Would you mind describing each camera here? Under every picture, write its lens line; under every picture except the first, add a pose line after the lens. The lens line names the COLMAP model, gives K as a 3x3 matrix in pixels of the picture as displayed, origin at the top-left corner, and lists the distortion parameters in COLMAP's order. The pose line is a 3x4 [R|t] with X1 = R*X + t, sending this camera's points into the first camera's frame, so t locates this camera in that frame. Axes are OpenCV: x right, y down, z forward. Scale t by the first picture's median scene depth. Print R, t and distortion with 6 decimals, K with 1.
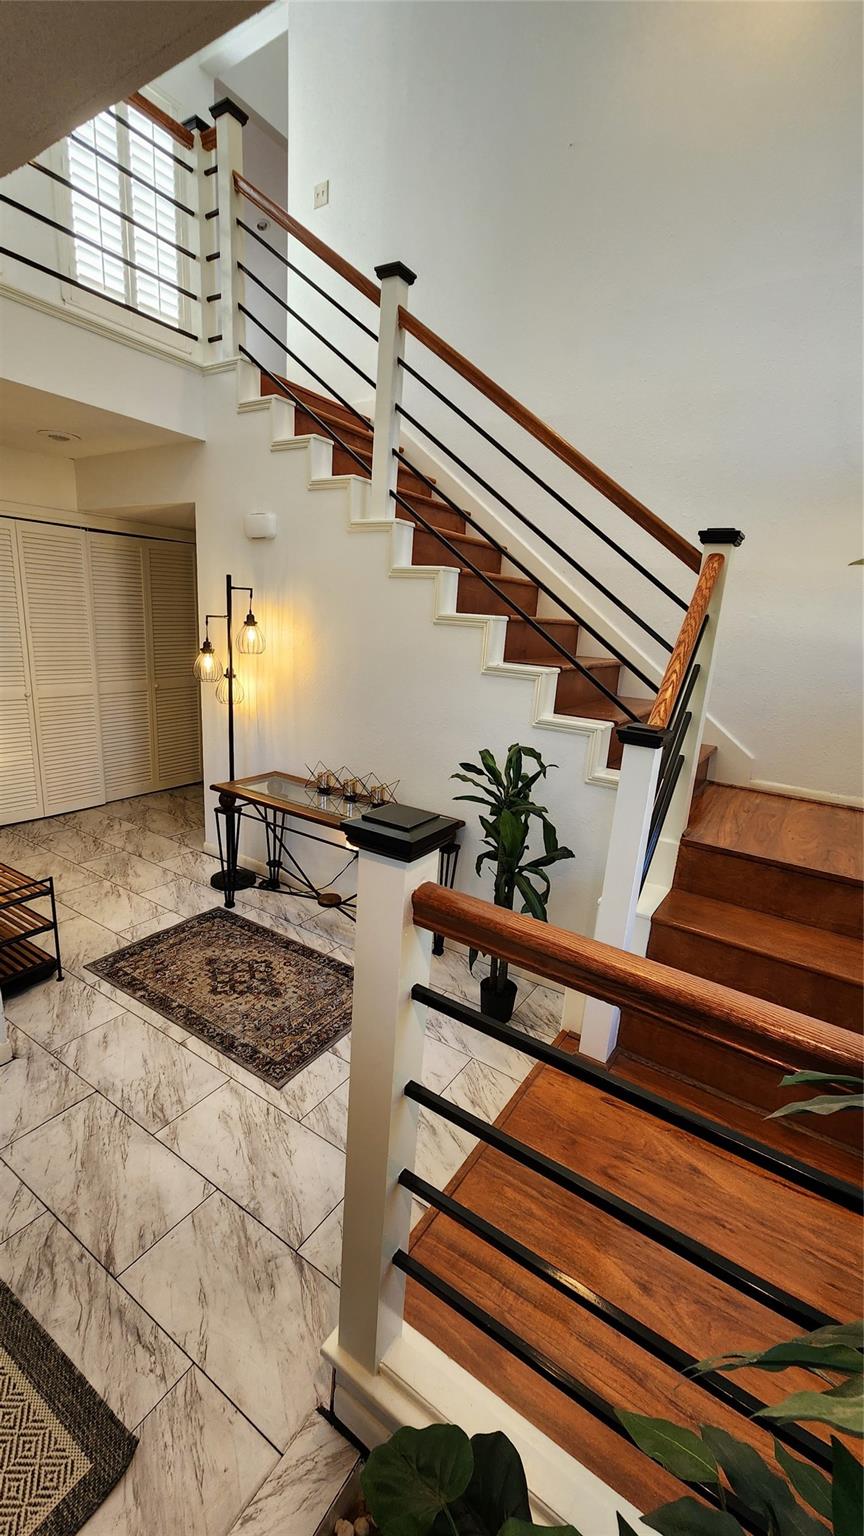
lens RADIAL K [[622.5, 0, 430.8], [0, 622.5, 766.4], [0, 0, 1]] dist [-0.002332, 0.000082]
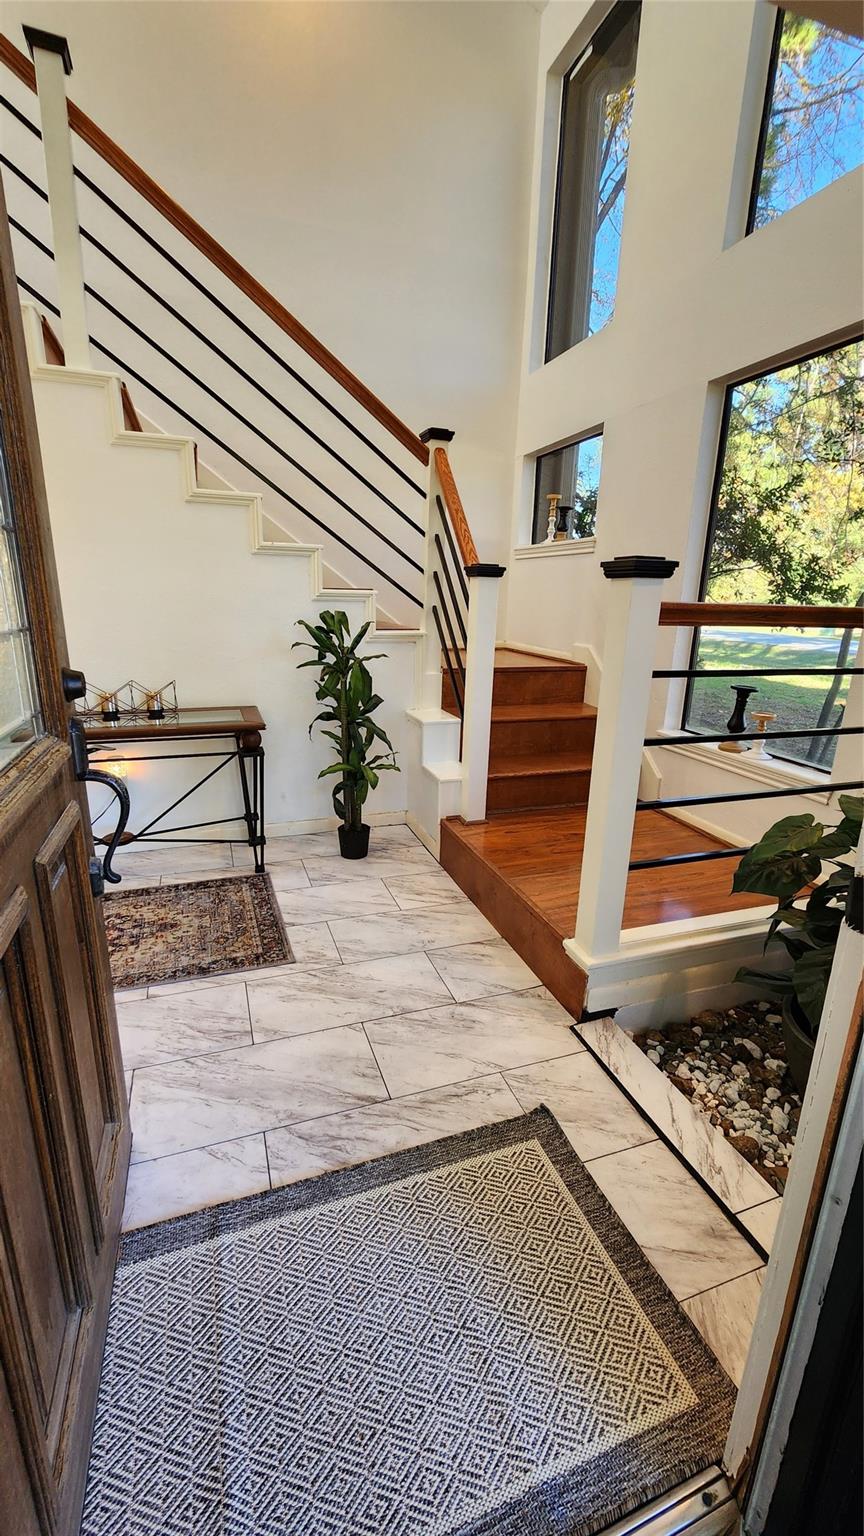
lens RADIAL K [[622.5, 0, 429.9], [0, 622.5, 769.2], [0, 0, 1]] dist [-0.002332, 0.000082]
pose [[0.603285, -0.262667, 0.753029, -0.712968], [0.210573, 0.963162, 0.167265, 0.097850], [-0.769225, 0.057659, 0.636372, 0.178989]]
